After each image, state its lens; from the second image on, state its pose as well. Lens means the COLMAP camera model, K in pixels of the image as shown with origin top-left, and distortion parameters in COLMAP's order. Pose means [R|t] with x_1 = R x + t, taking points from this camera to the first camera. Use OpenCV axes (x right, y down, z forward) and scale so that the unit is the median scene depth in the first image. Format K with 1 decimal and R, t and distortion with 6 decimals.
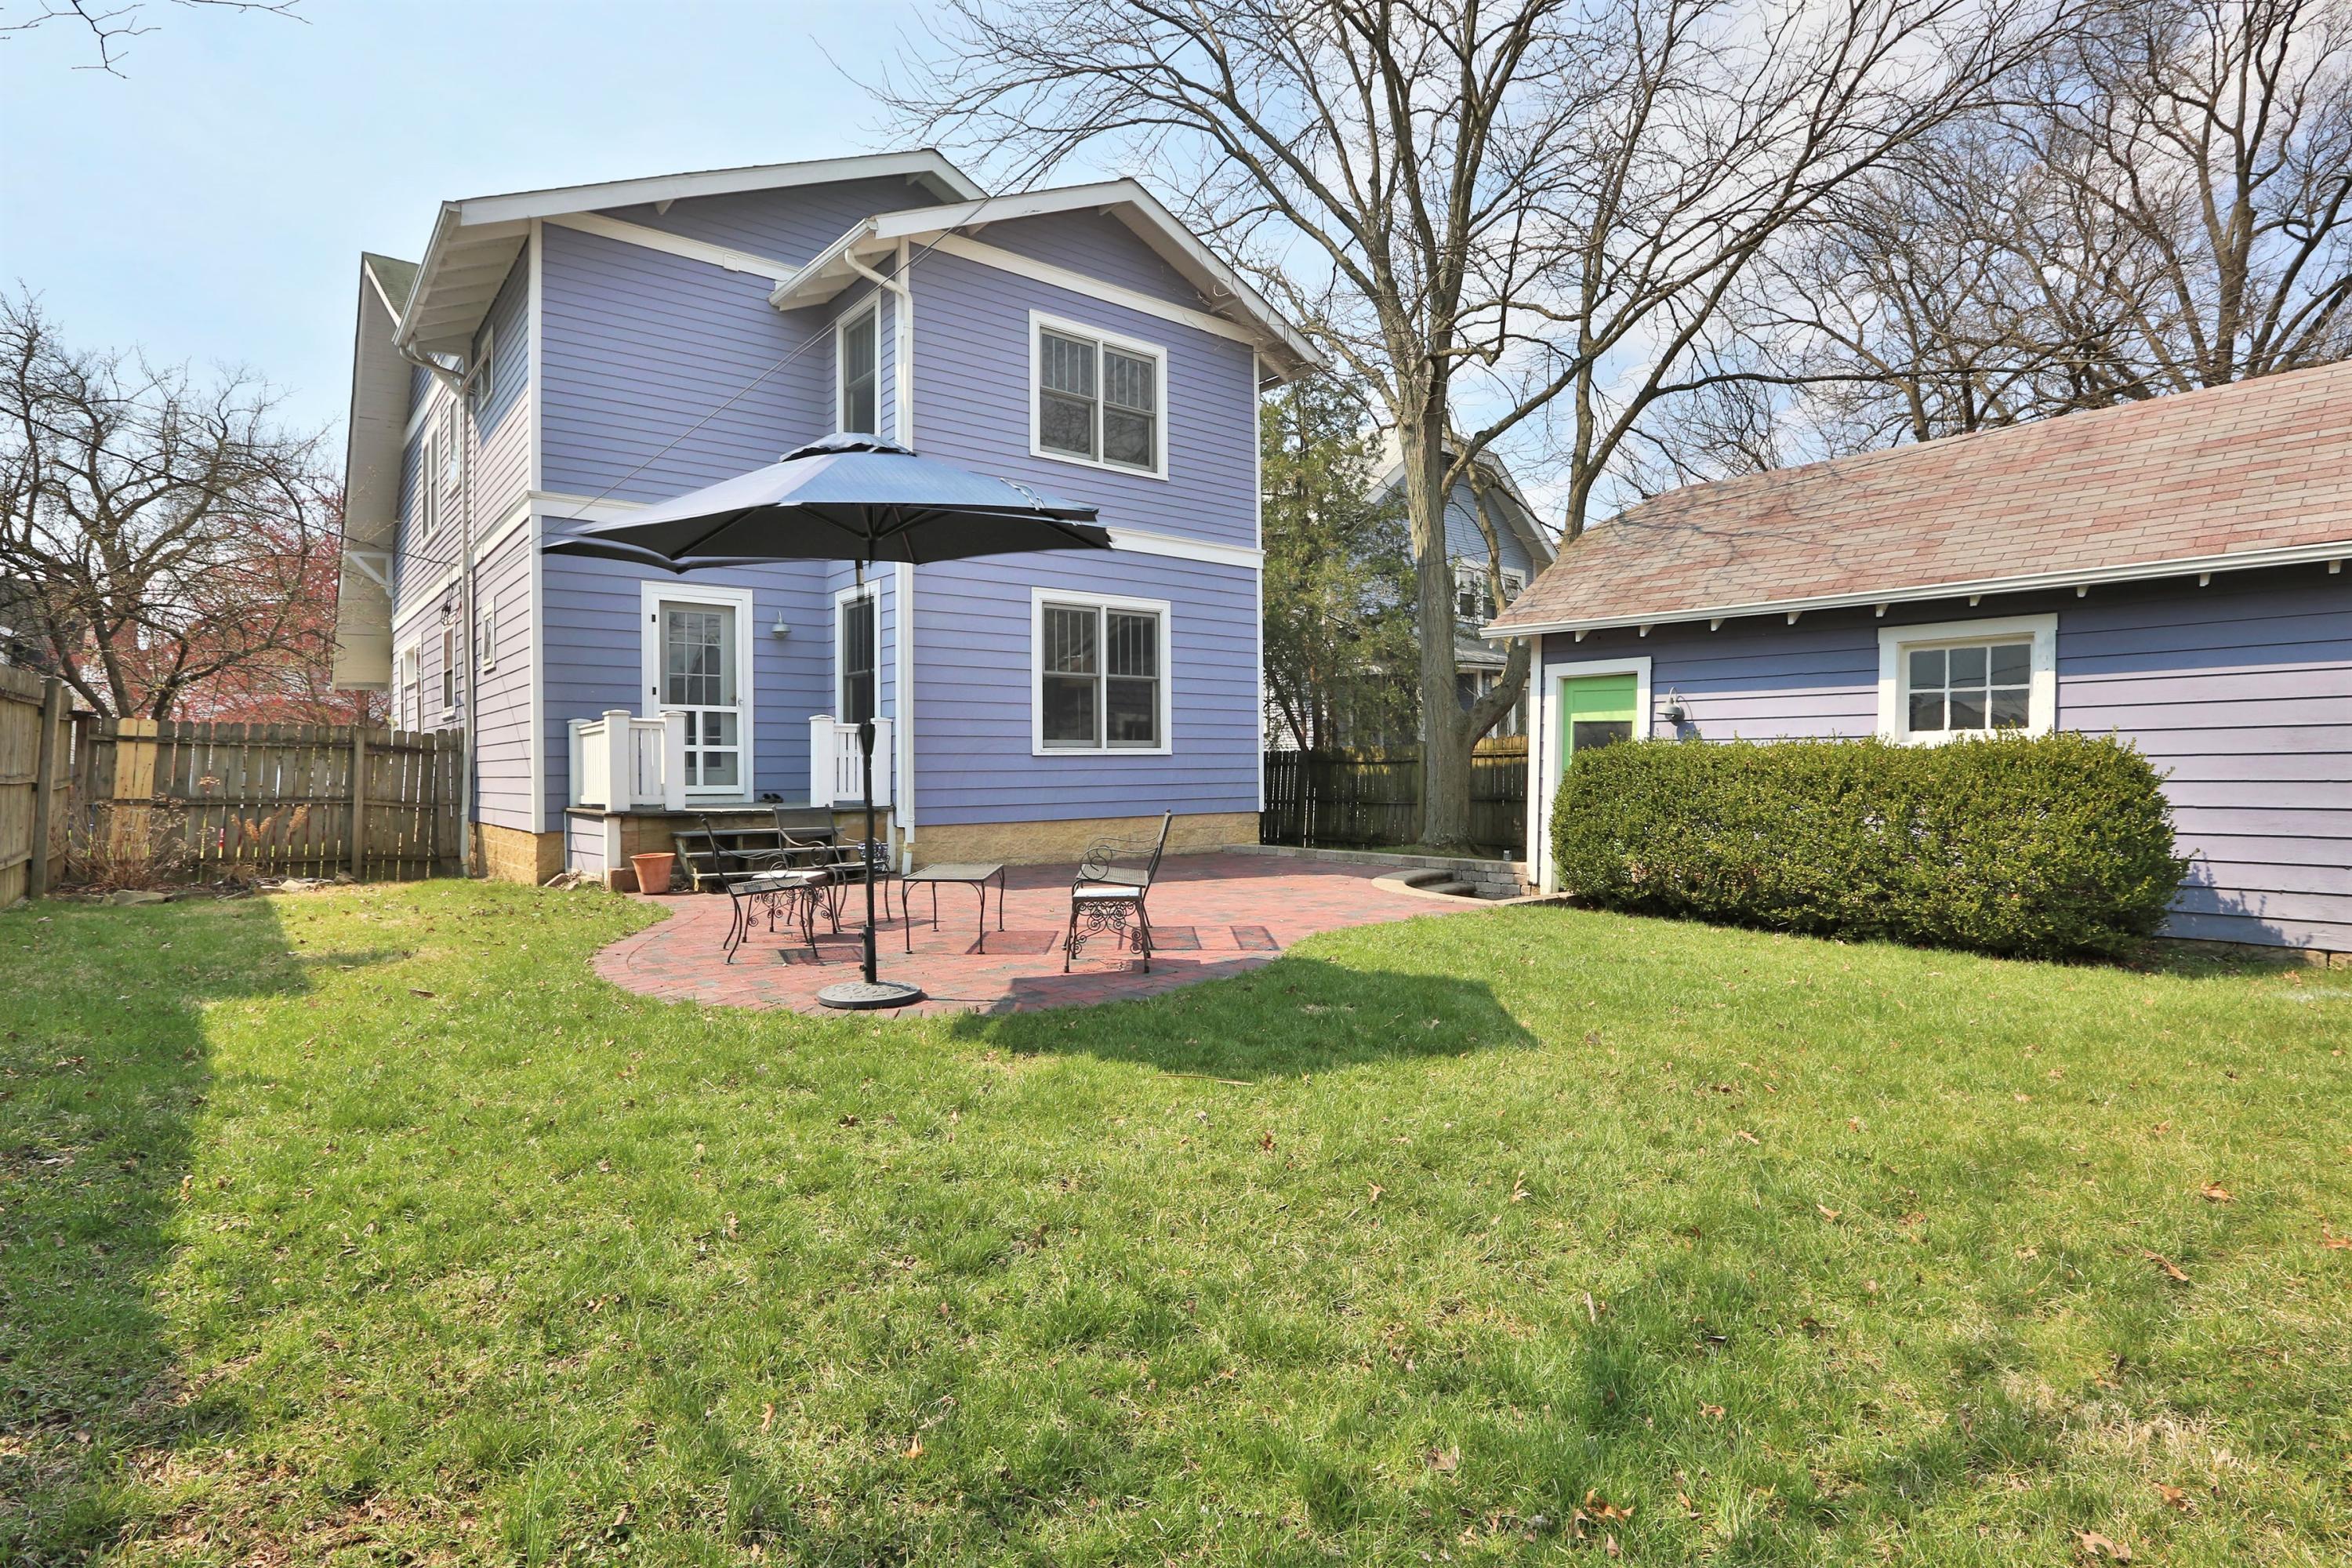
lens RADIAL K [[1212.6, 0, 1165.8], [0, 1212.6, 787.4], [0, 0, 1]] dist [-0.023120, 0.000937]
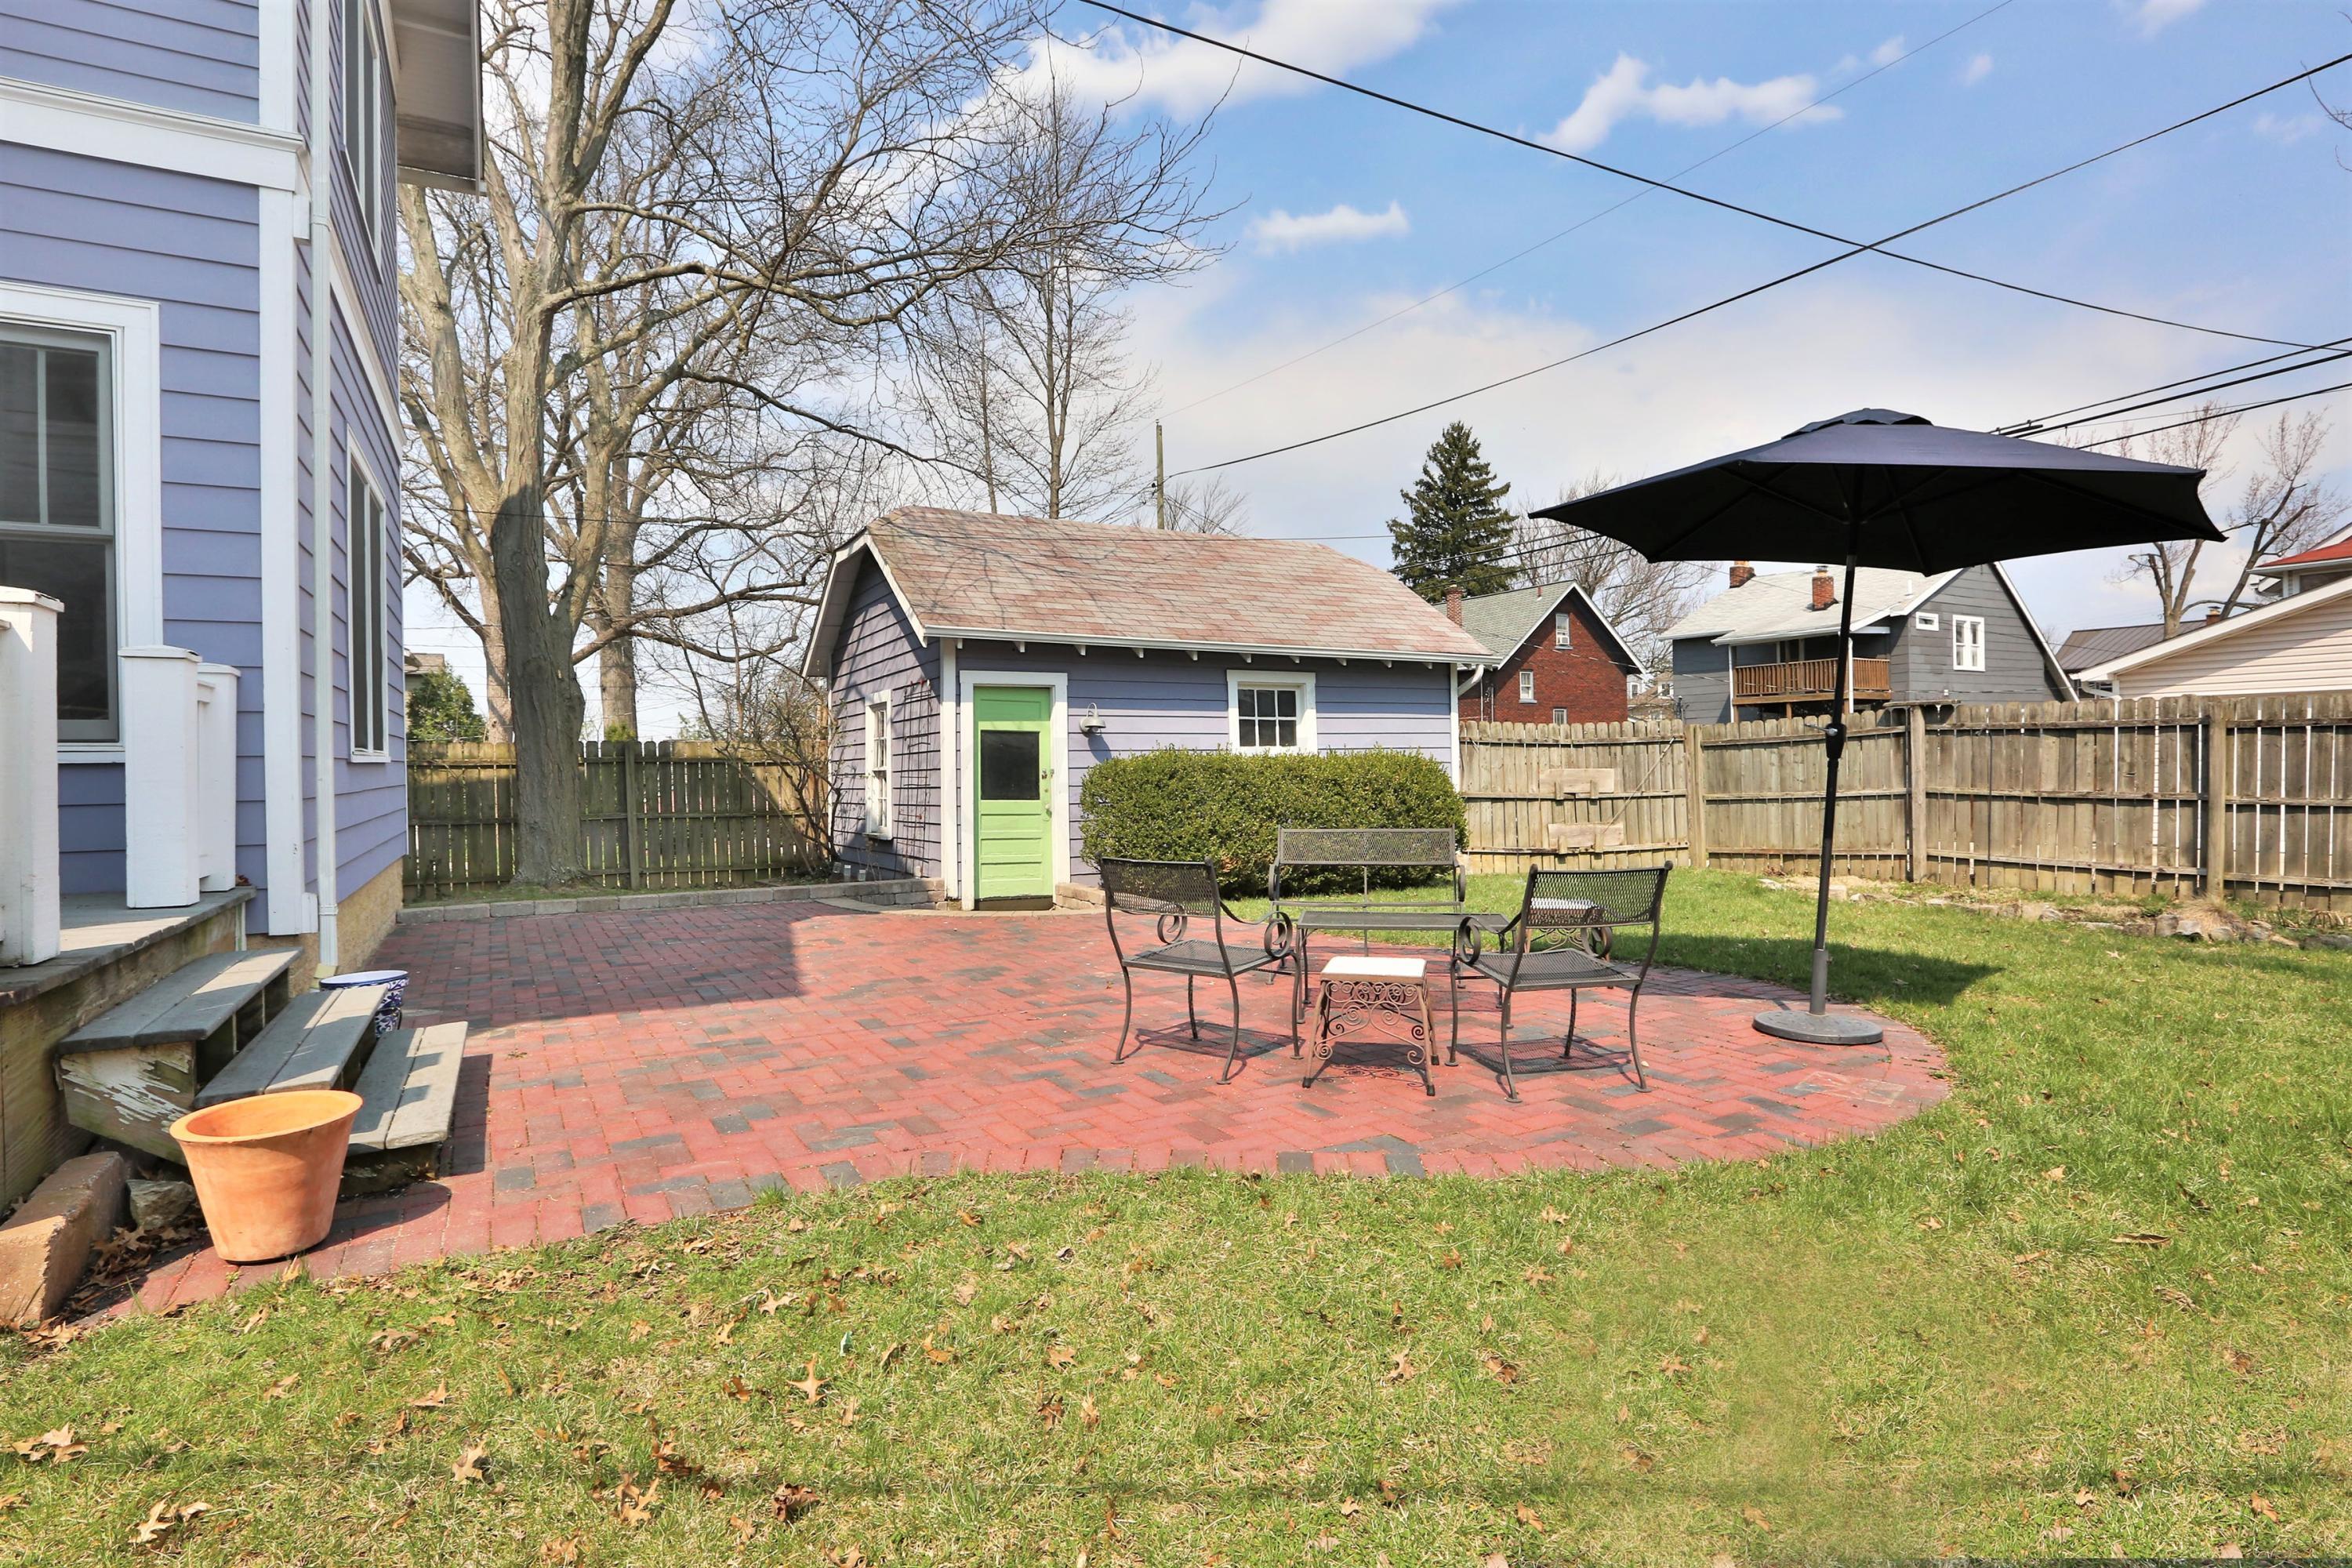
lens RADIAL K [[1212.6, 0, 1152.3], [0, 1212.6, 787.9], [0, 0, 1]] dist [-0.023120, 0.000937]
pose [[0.215875, -0.017425, 0.976266, -0.570289], [0.022094, 0.999672, 0.012958, -0.016080], [-0.976171, 0.018772, 0.216189, 0.616366]]
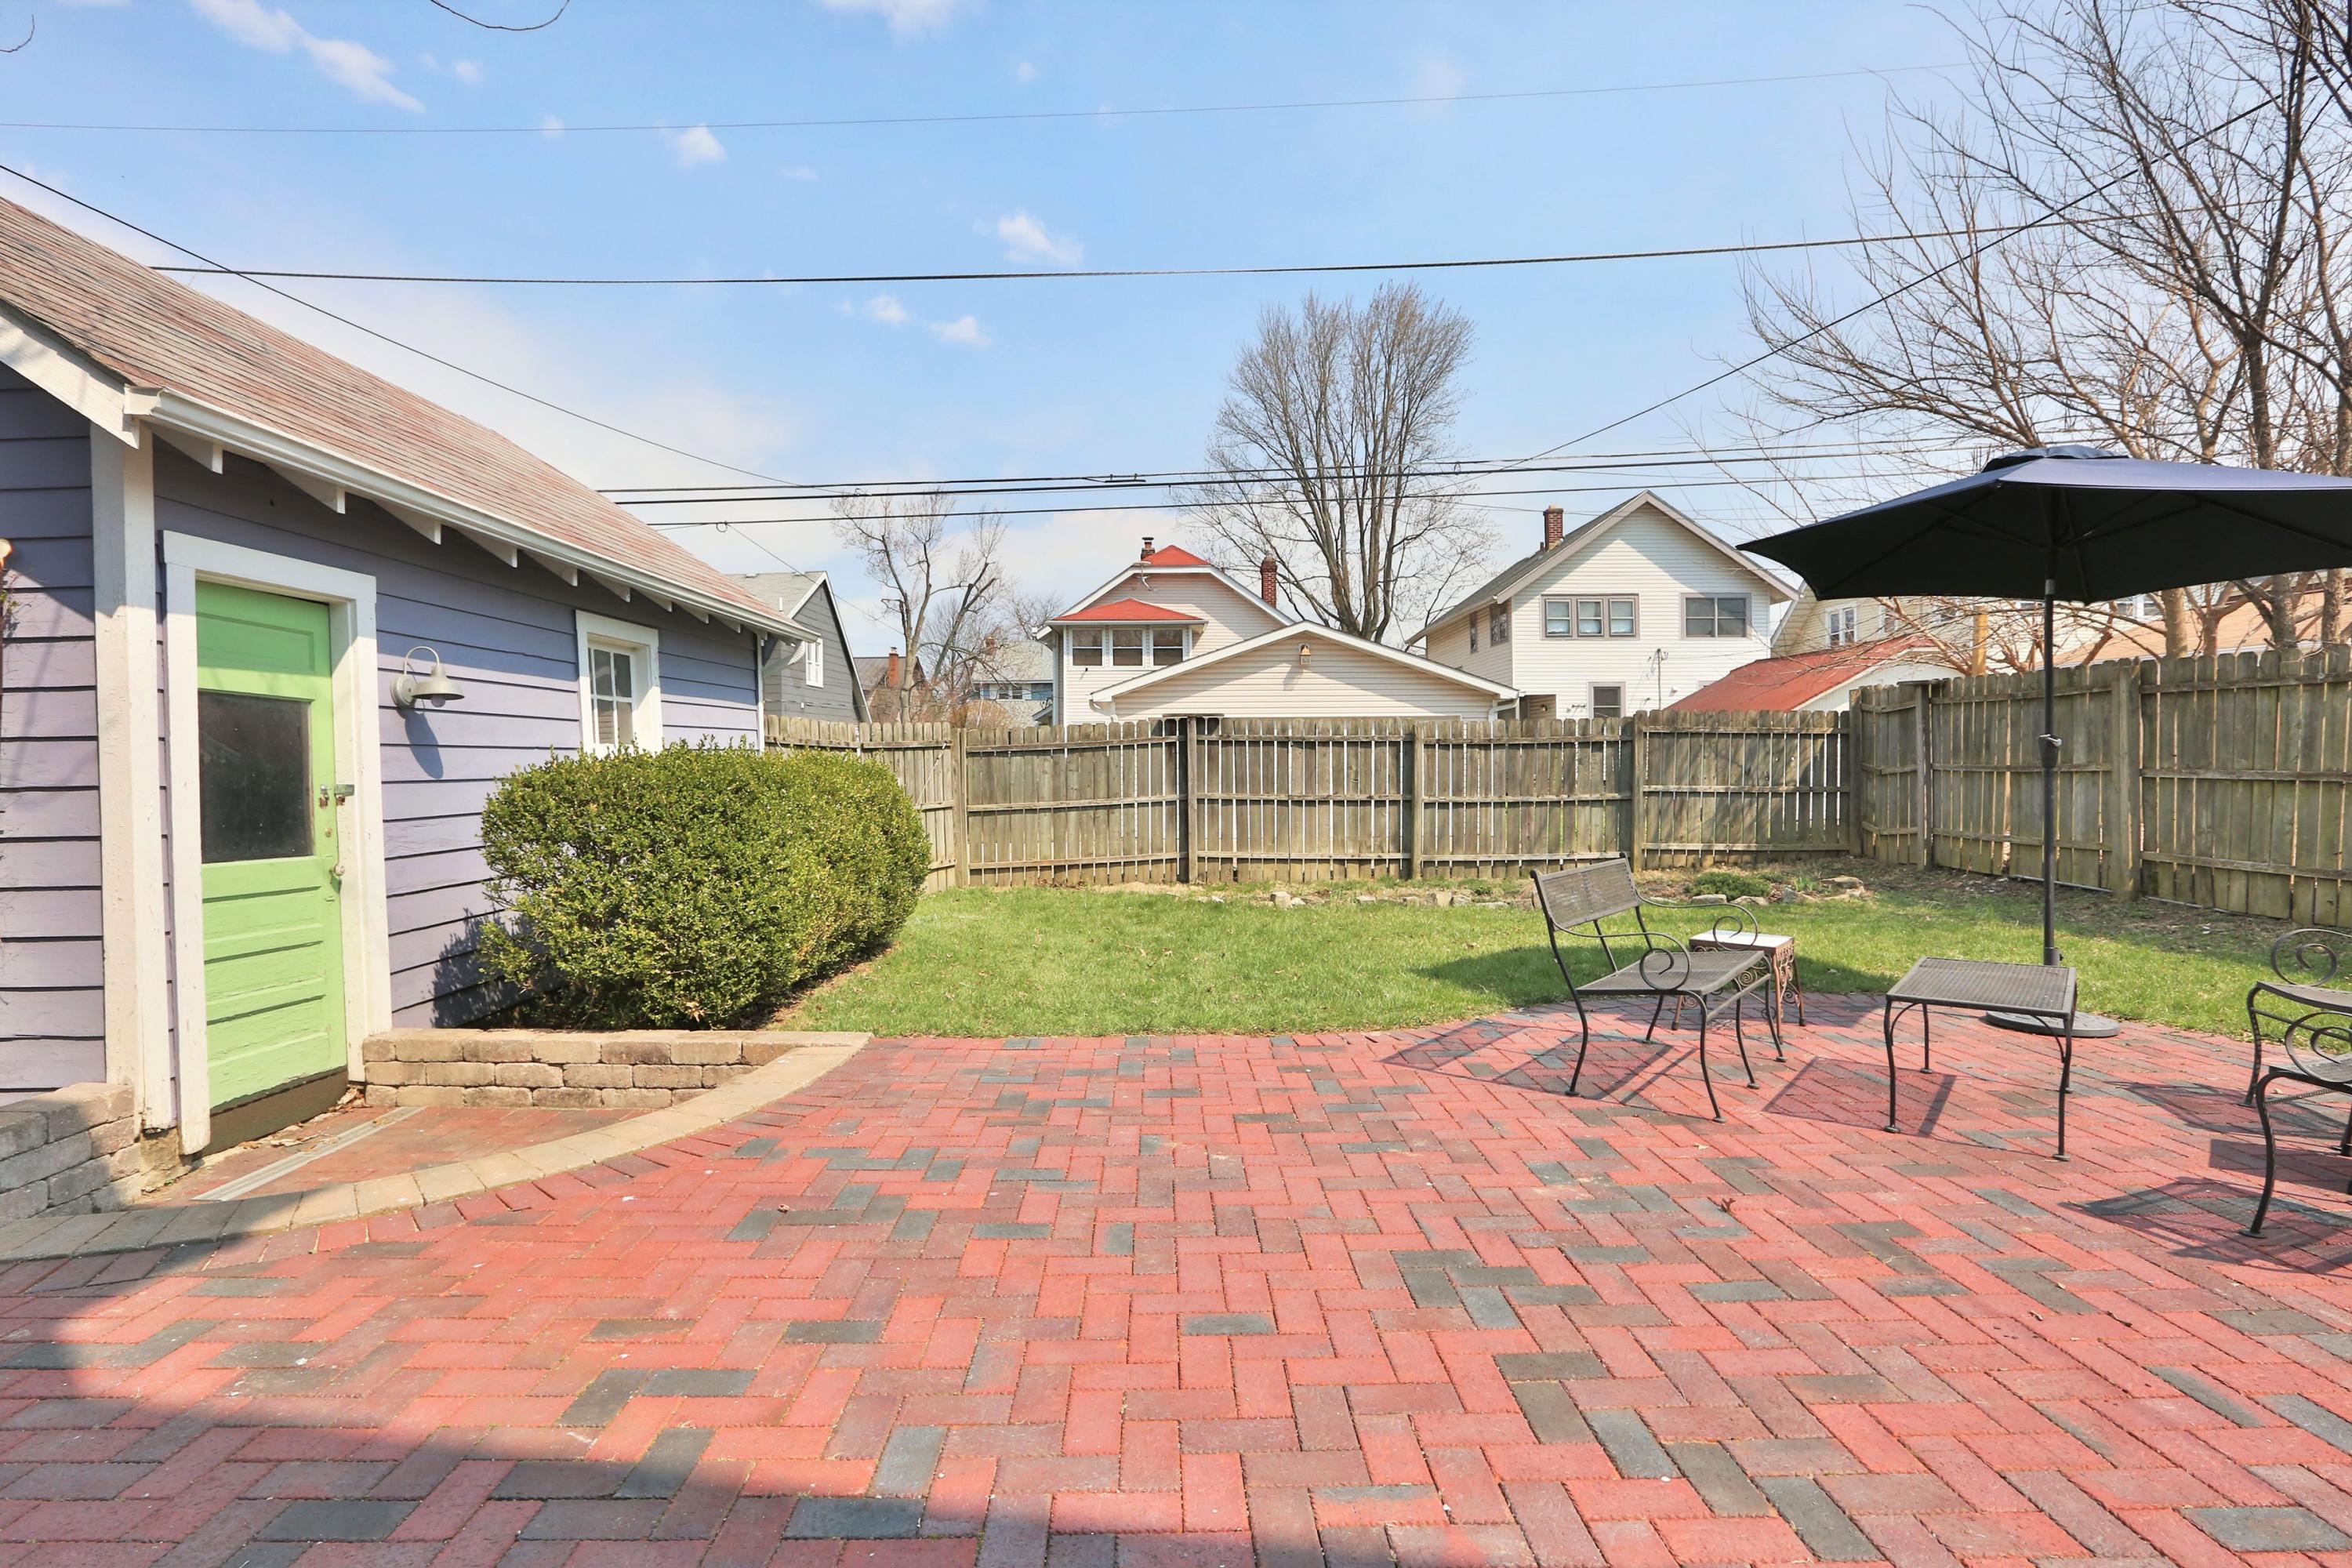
lens RADIAL K [[1212.6, 0, 1175.7], [0, 1212.6, 781.1], [0, 0, 1]] dist [-0.023120, 0.000937]
pose [[-0.761757, -0.001958, 0.647860, -0.152373], [0.017666, 0.999561, 0.023791, -0.026876], [-0.647622, 0.029568, -0.761388, 1.034765]]
